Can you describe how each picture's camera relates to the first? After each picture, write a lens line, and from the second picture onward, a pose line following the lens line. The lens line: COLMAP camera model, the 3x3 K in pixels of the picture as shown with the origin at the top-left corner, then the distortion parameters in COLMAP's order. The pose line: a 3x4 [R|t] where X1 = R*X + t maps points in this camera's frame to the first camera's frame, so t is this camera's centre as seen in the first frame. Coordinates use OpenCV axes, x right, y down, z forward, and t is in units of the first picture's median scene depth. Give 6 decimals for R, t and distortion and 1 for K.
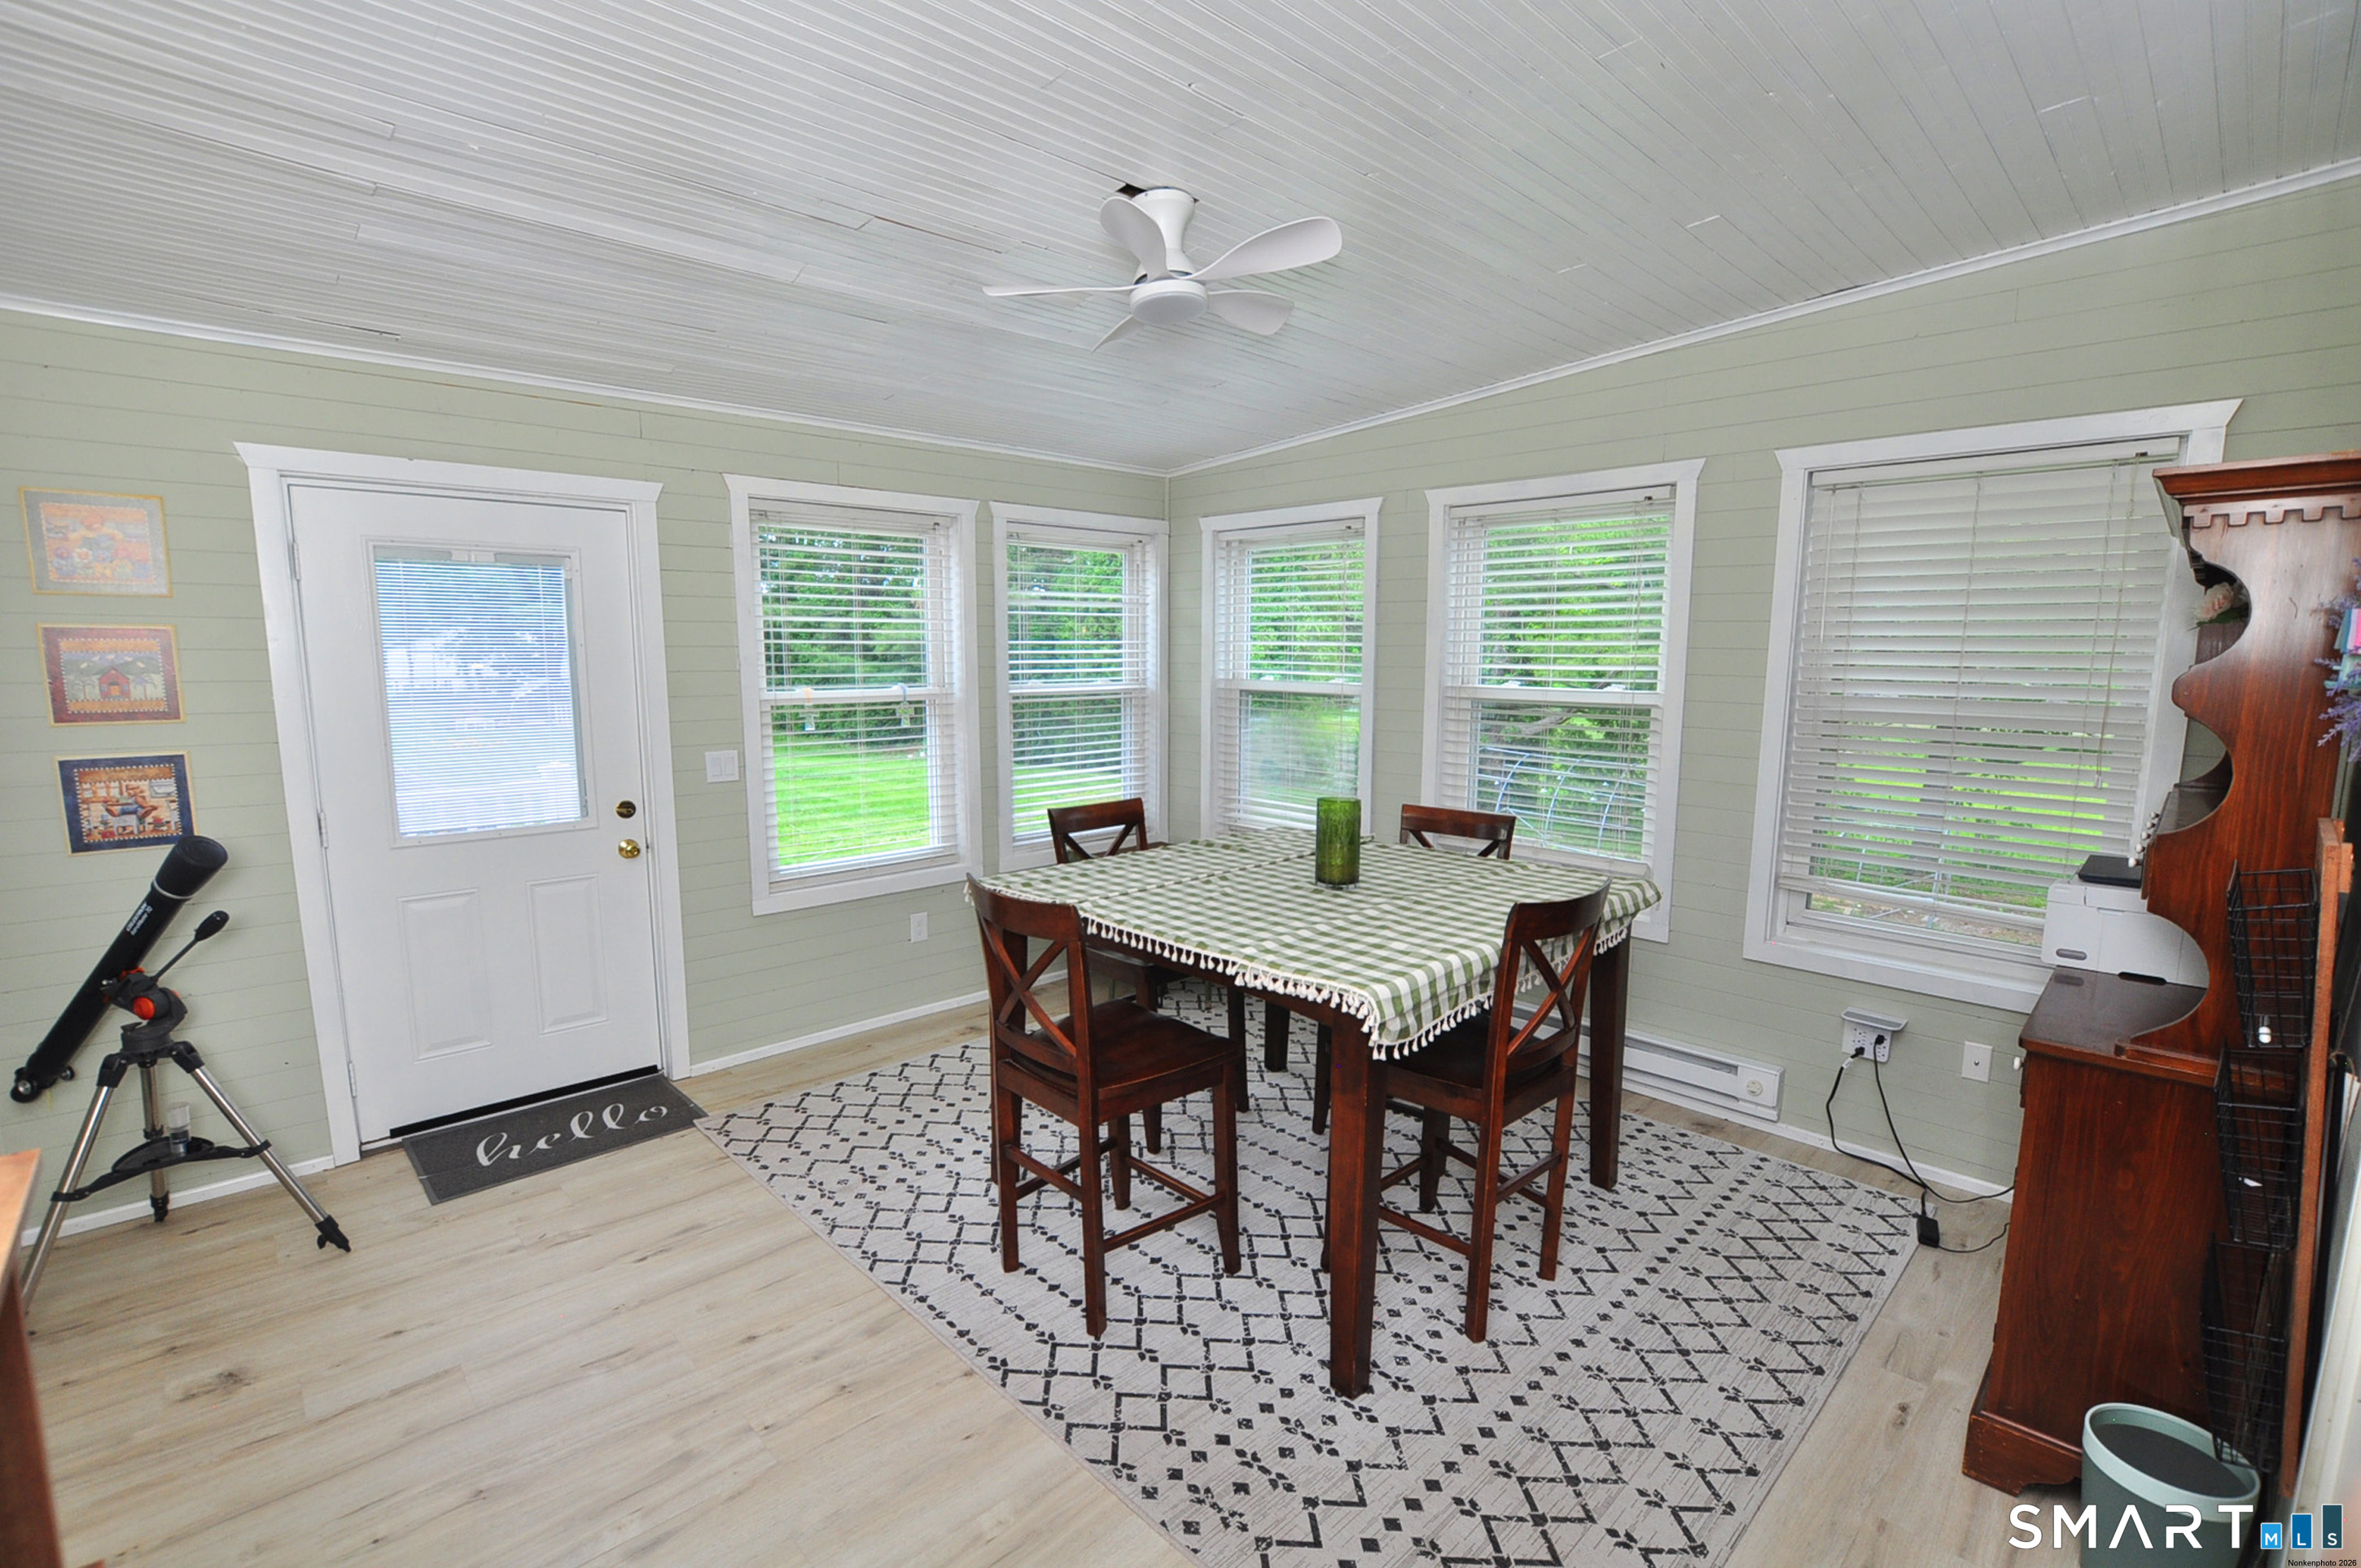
lens RADIAL K [[1032.6, 0, 1192.2], [0, 1032.6, 793.9], [0, 0, 1]] dist [-0.030578, 0.000239]
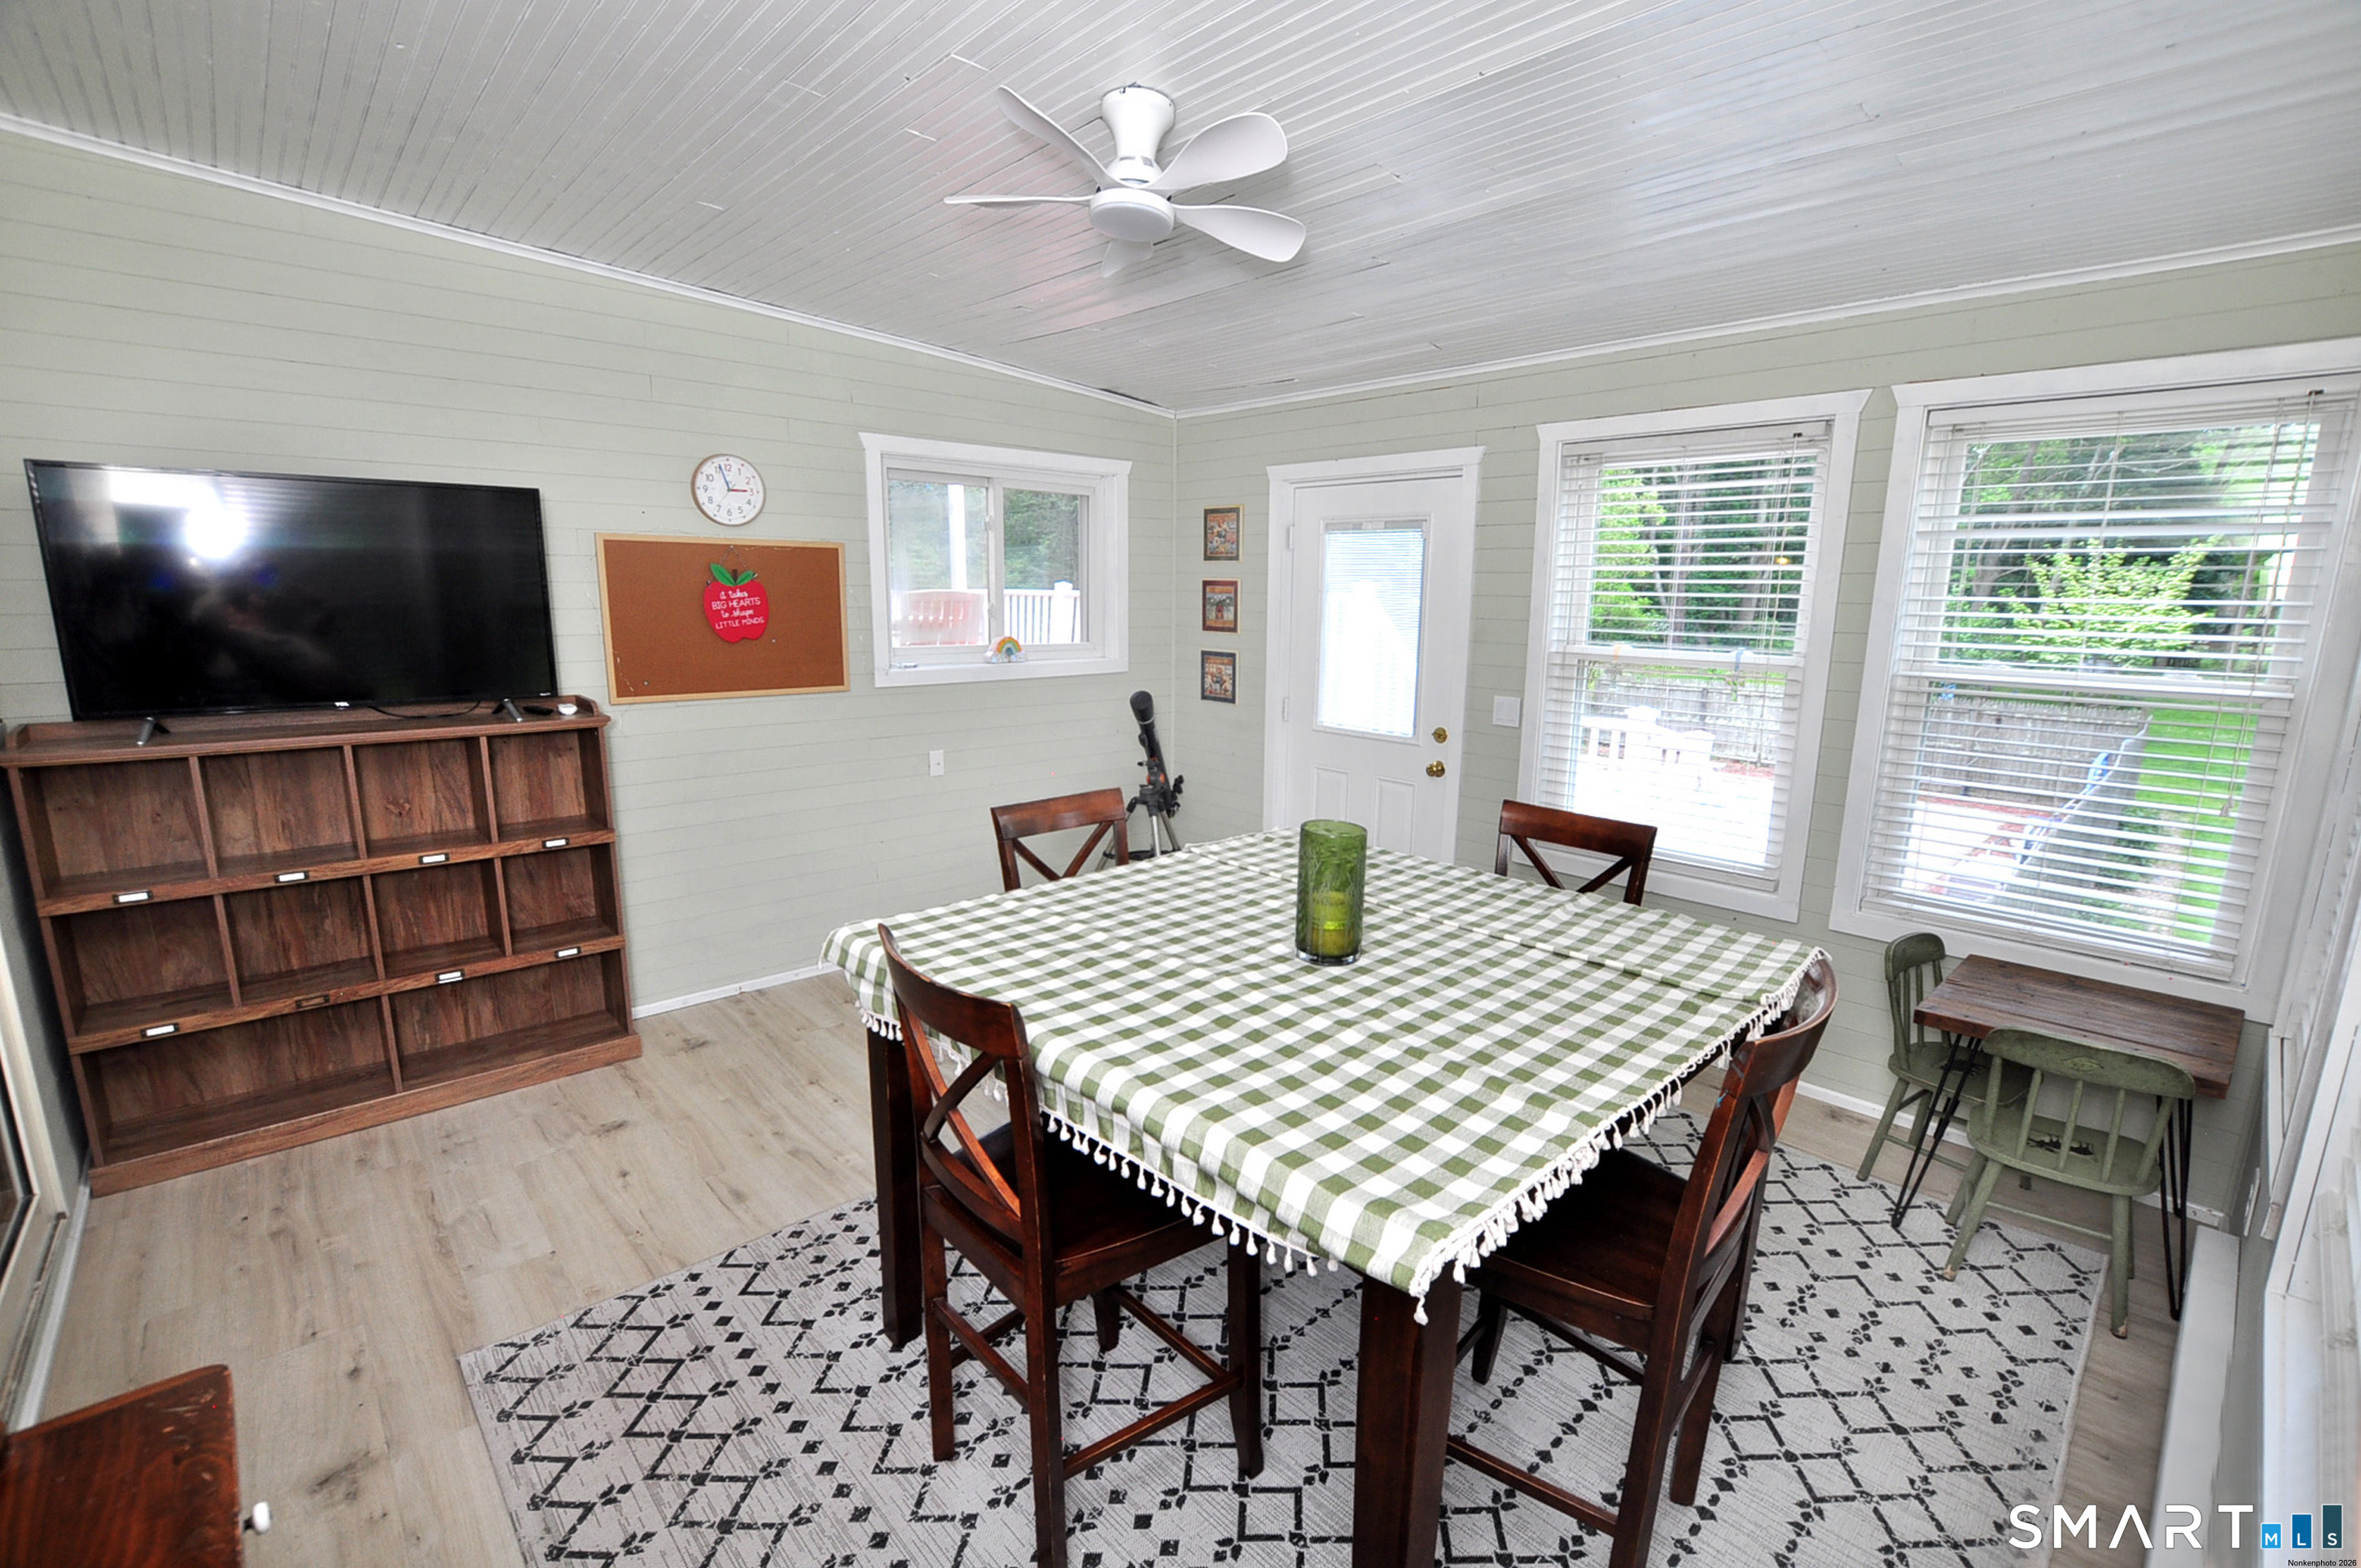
lens RADIAL K [[1032.6, 0, 1192.2], [0, 1032.6, 793.9], [0, 0, 1]] dist [-0.030578, 0.000239]
pose [[-0.007271, 0.190113, -0.981735, 1.079202], [-0.153155, 0.969966, 0.188969, -0.173000], [0.988175, 0.151732, 0.022064, 1.227639]]
